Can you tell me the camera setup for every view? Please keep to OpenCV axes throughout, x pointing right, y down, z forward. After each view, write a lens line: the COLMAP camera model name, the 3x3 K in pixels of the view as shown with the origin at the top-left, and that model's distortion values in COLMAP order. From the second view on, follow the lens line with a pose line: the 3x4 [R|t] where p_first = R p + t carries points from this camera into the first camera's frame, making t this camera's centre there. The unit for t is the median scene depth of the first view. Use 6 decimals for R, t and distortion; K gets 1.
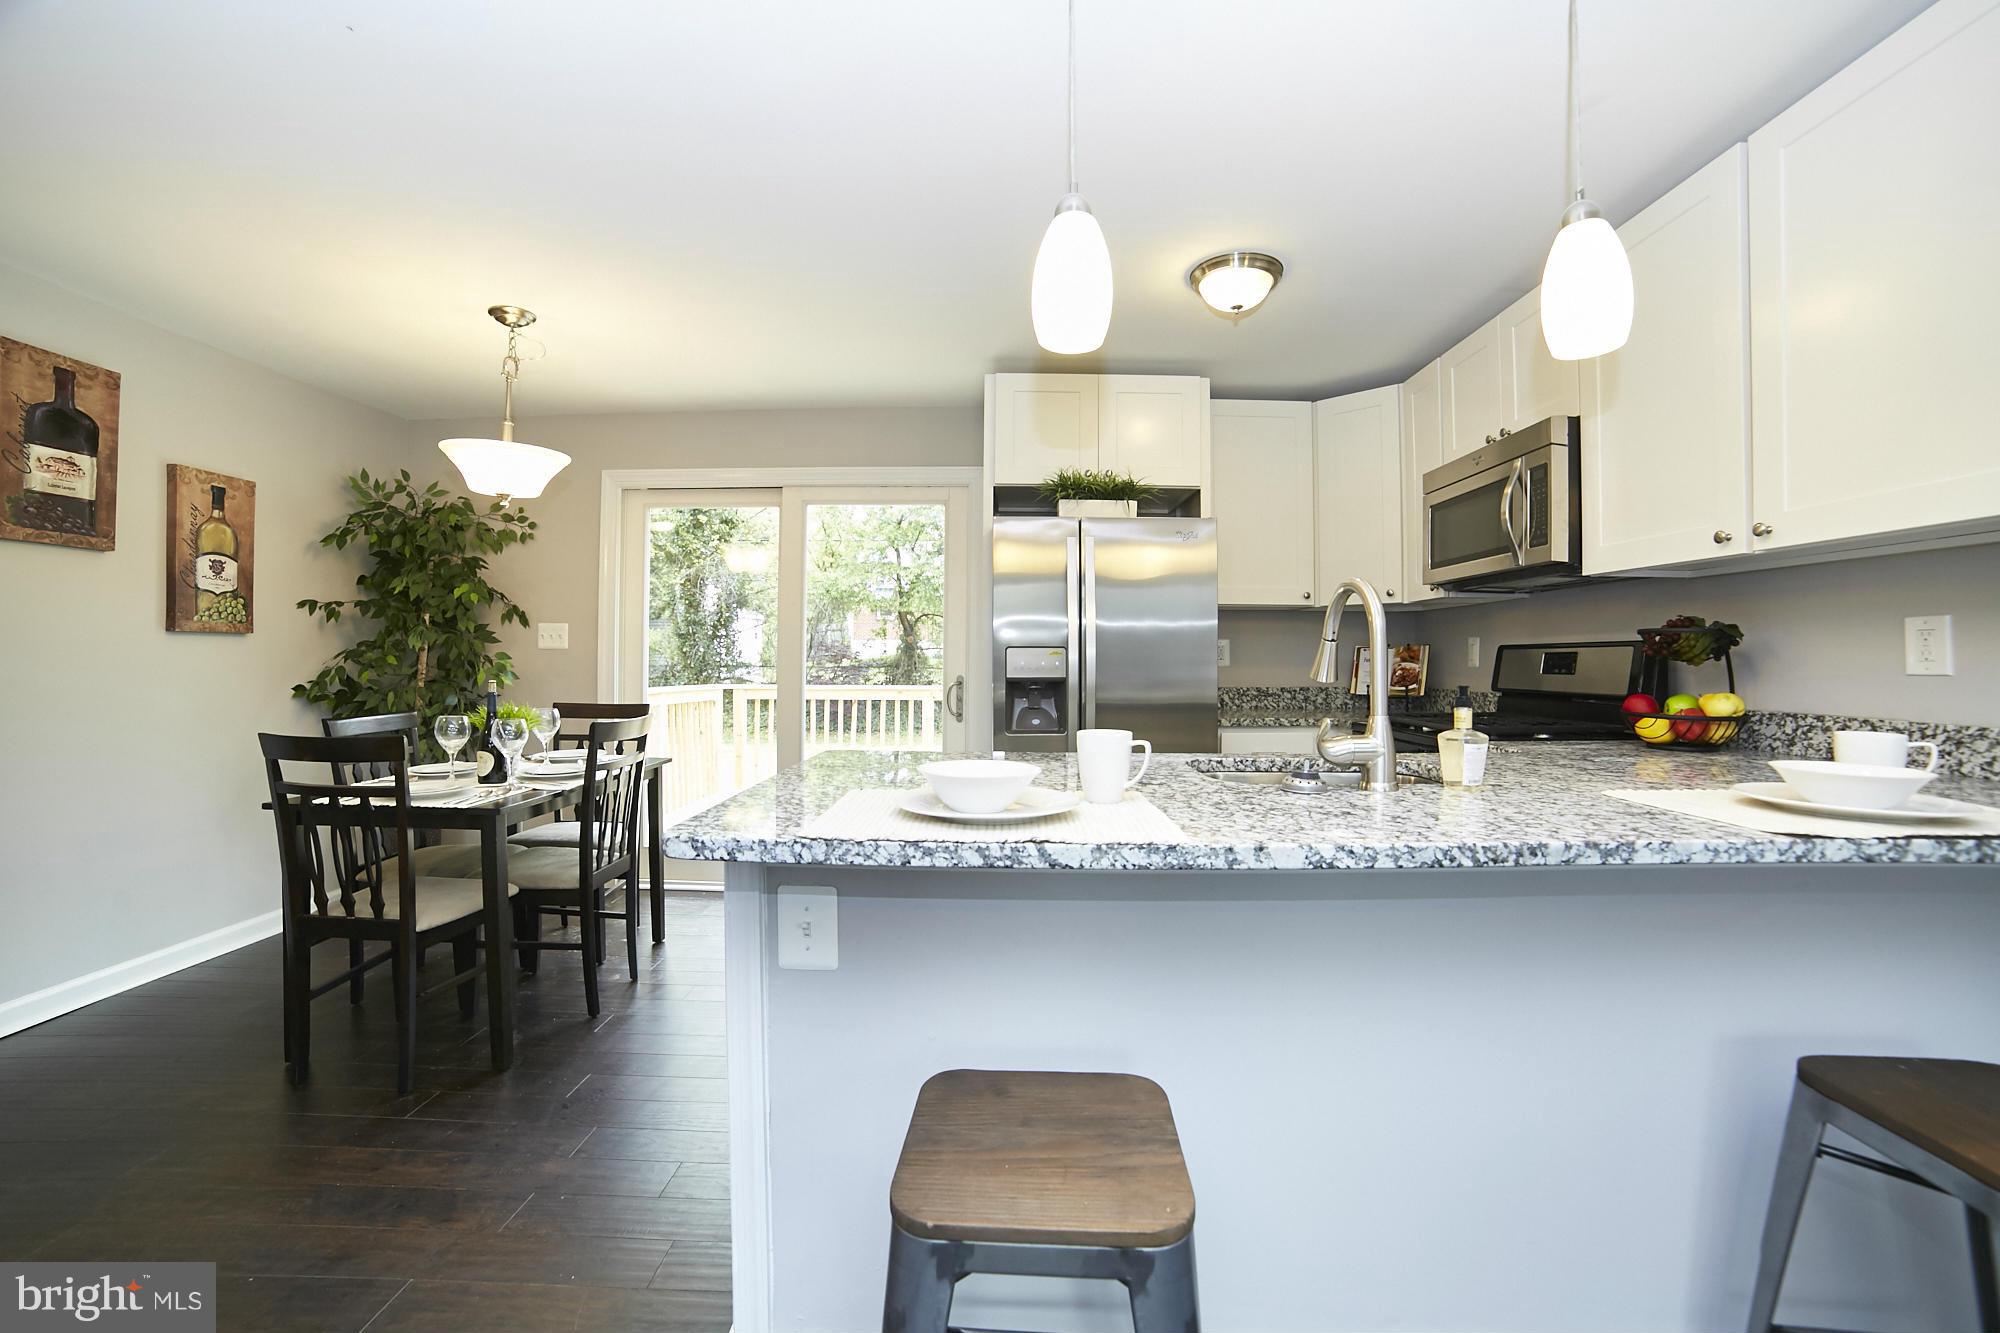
lens RADIAL K [[815.9, 0, 1000.0], [0, 815.9, 651.5], [0, 0, 1]] dist [-0.107747, 0.036882]
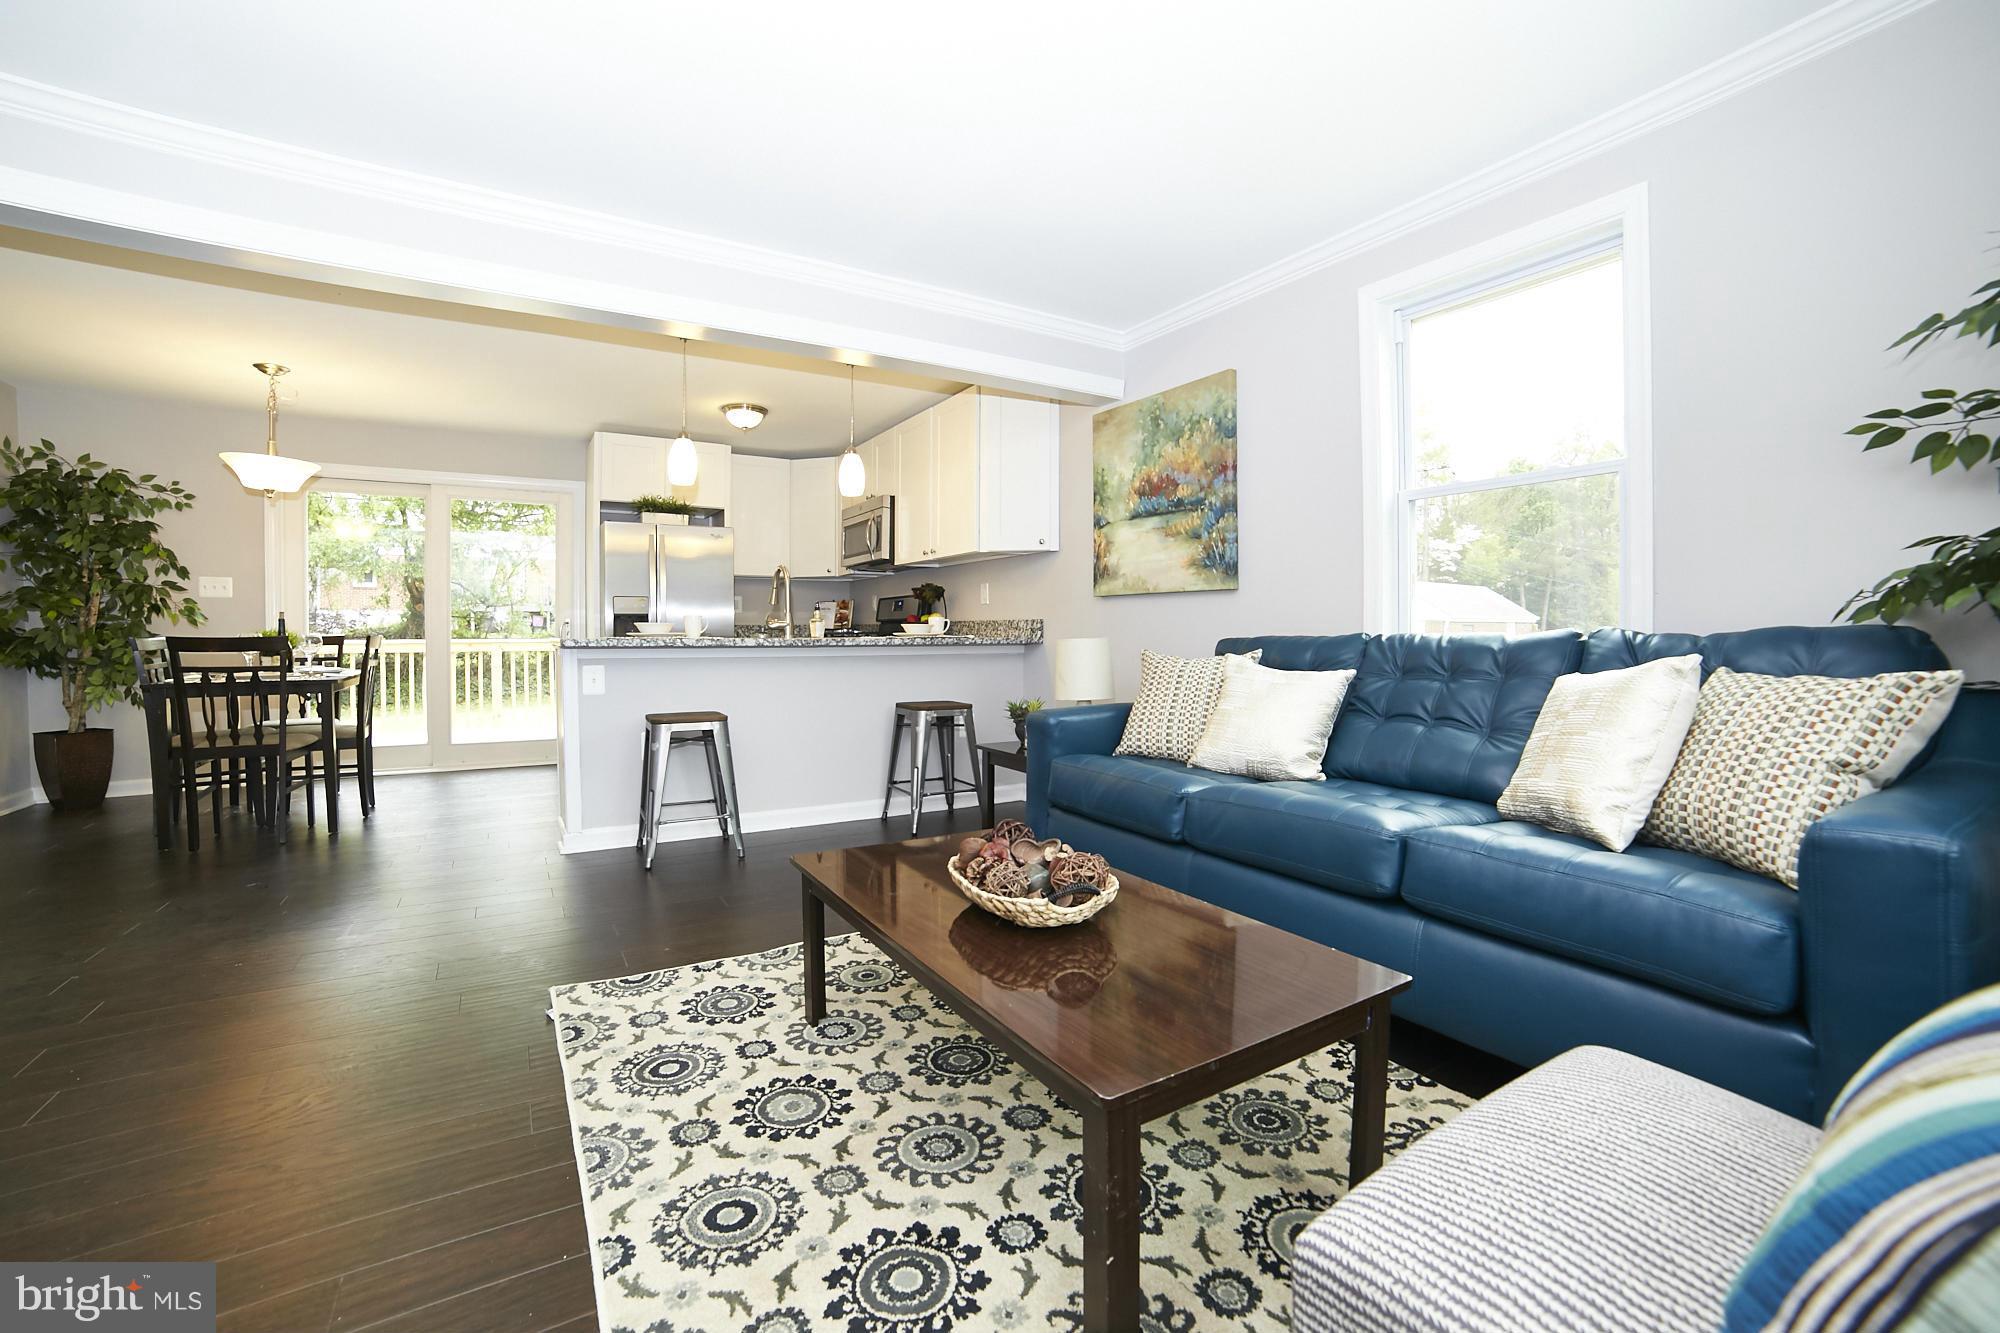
lens RADIAL K [[829.5, 0, 999.8], [0, 829.5, 647.2], [0, 0, 1]] dist [-0.107906, 0.037597]
pose [[0.841622, -0.015736, 0.539838, -0.251502], [0.002390, 0.999674, 0.025413, 0.066465], [-0.540062, -0.020098, 0.841385, -0.980371]]
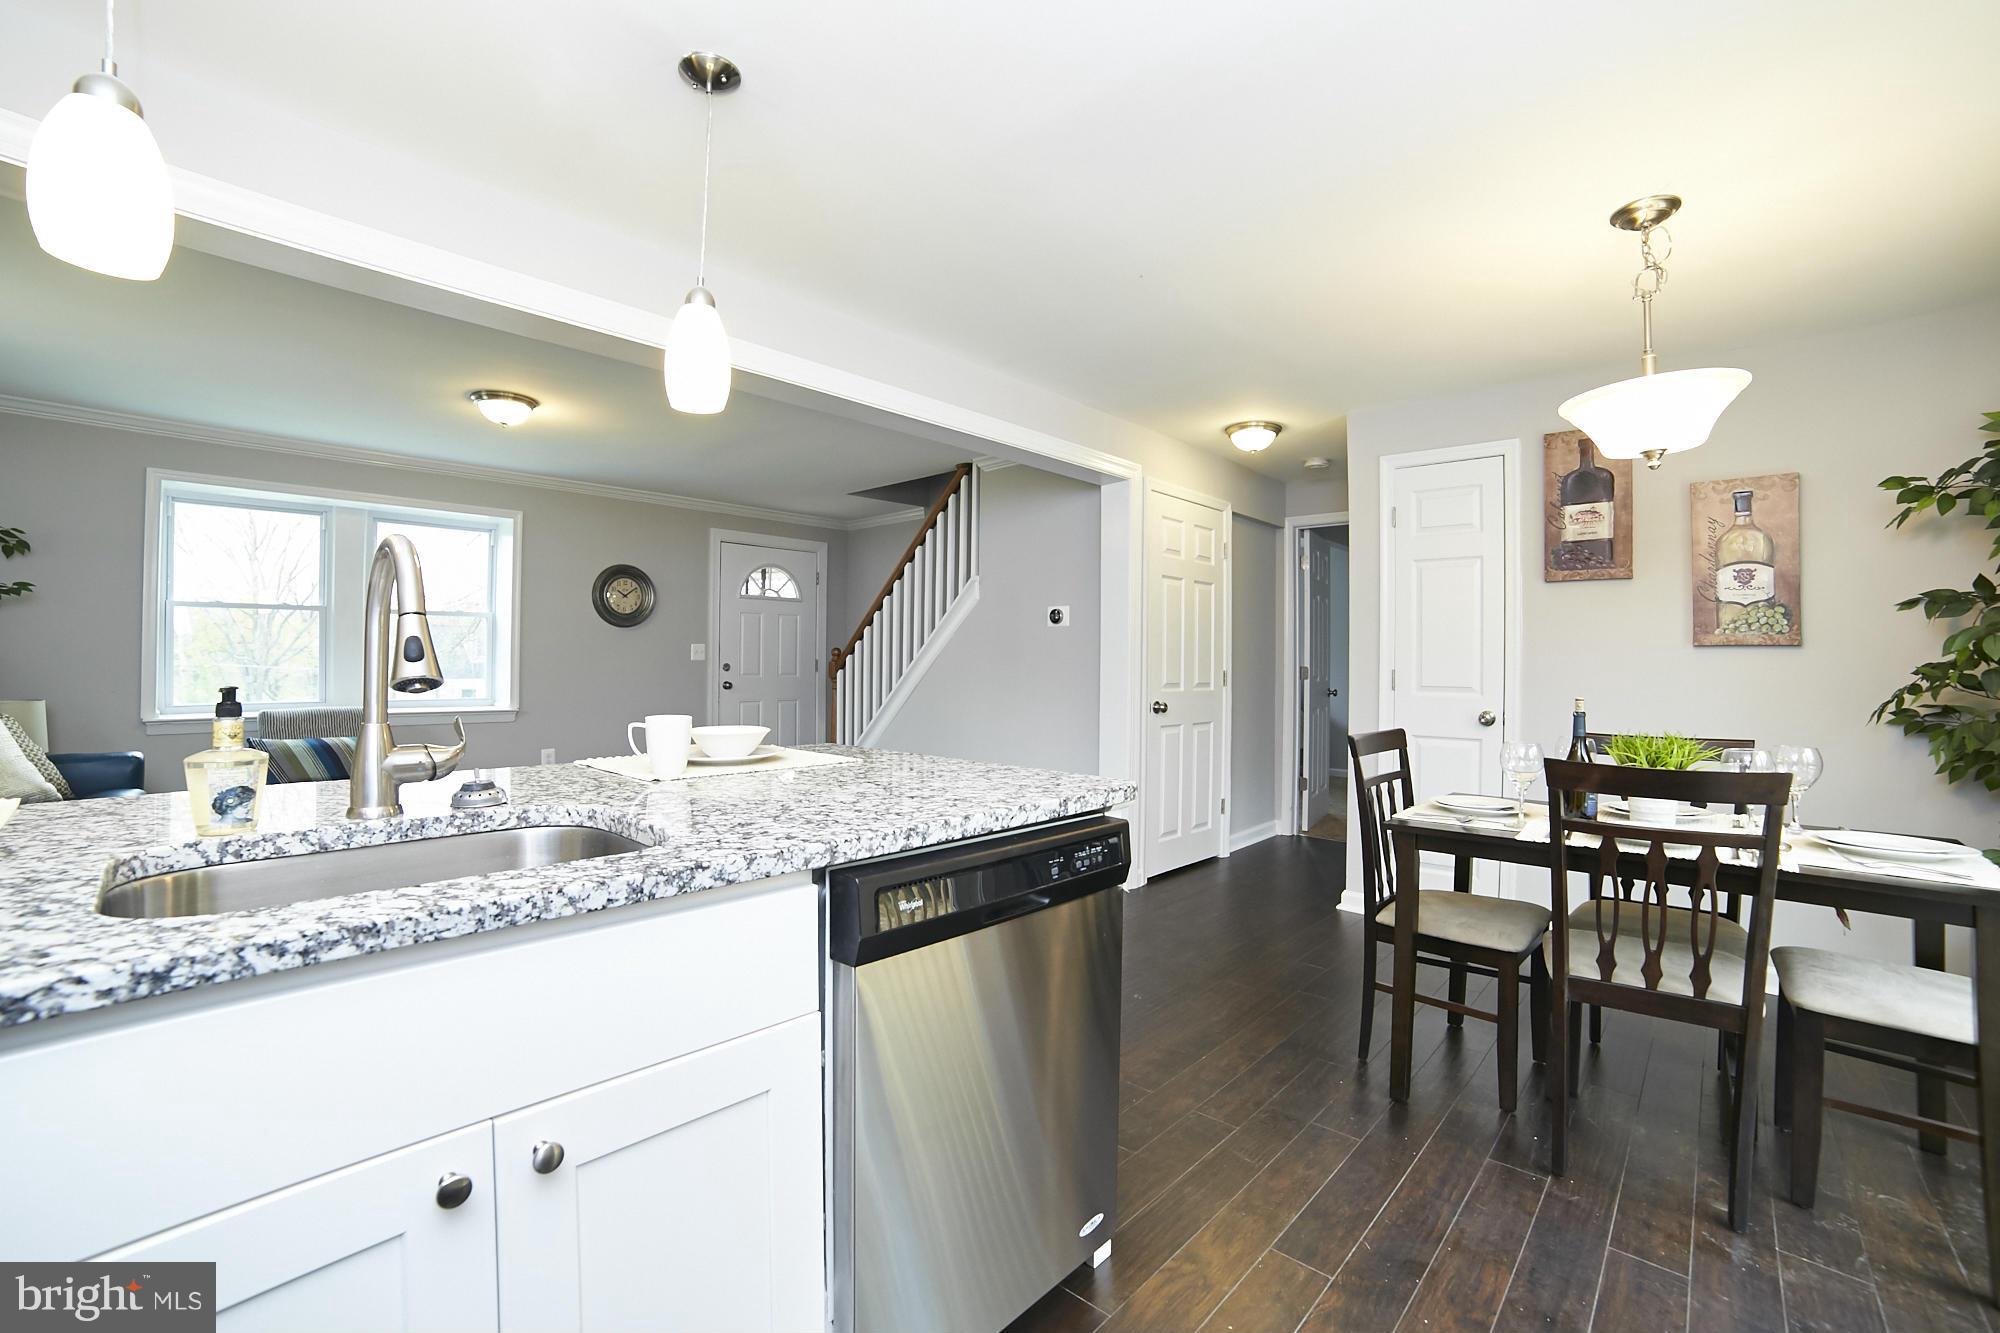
lens RADIAL K [[829.5, 0, 999.8], [0, 829.5, 647.2], [0, 0, 1]] dist [-0.107906, 0.037597]
pose [[-0.682330, -0.024334, -0.730639, 0.311201], [-0.009066, 0.999651, -0.024827, 0.009576], [0.730988, -0.010316, -0.682312, 0.998246]]
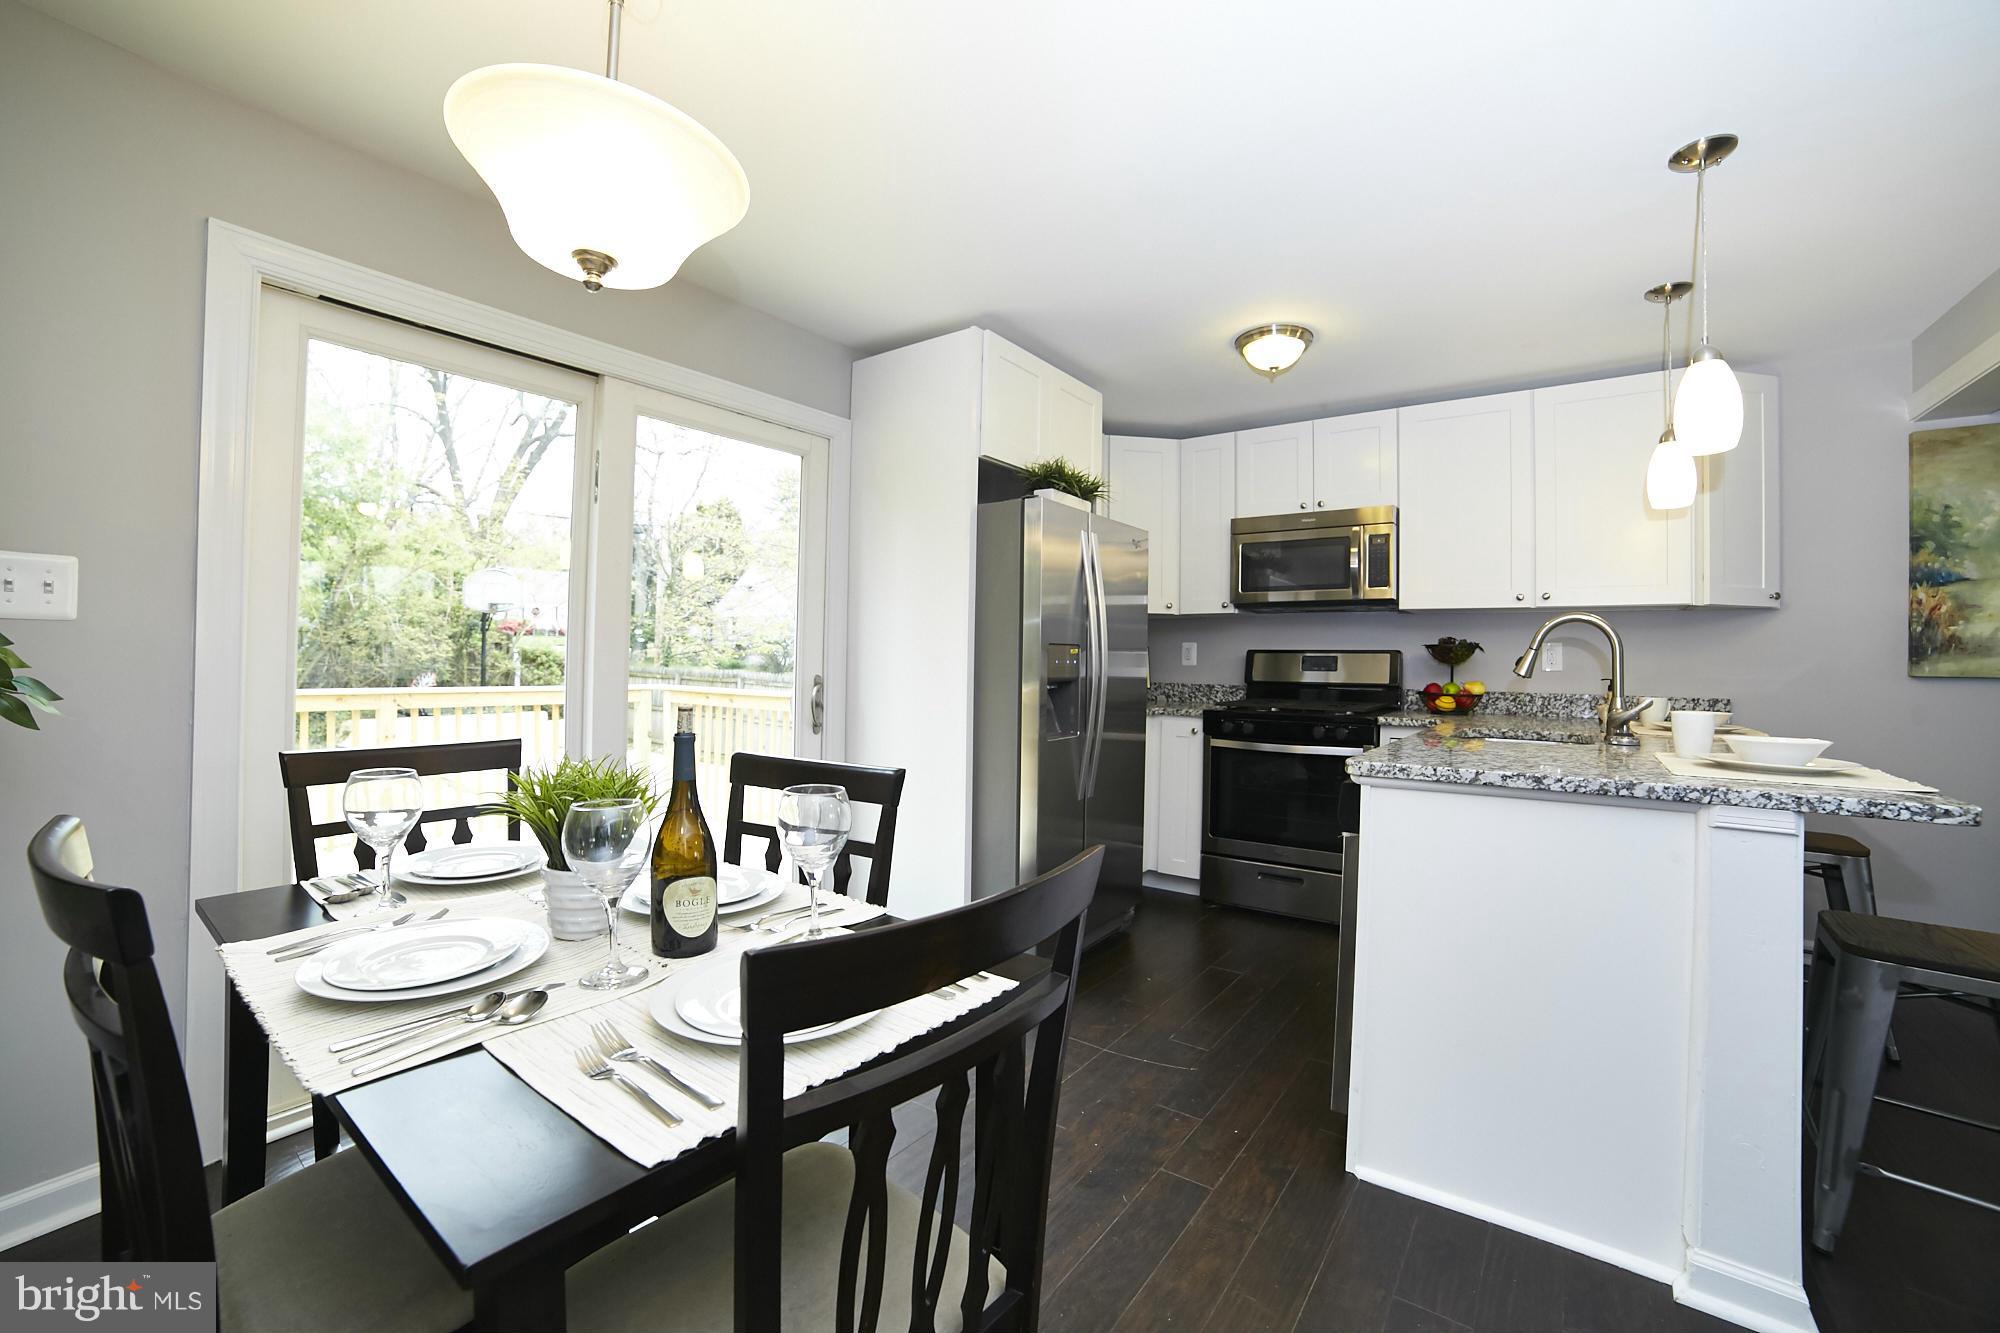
lens RADIAL K [[815.9, 0, 1000.0], [0, 815.9, 651.5], [0, 0, 1]] dist [-0.107747, 0.036882]
pose [[0.580714, 0.012895, 0.814005, -0.816104], [-0.019109, 0.999815, -0.002206, 0.006261], [-0.813883, -0.014274, 0.580853, 0.563950]]
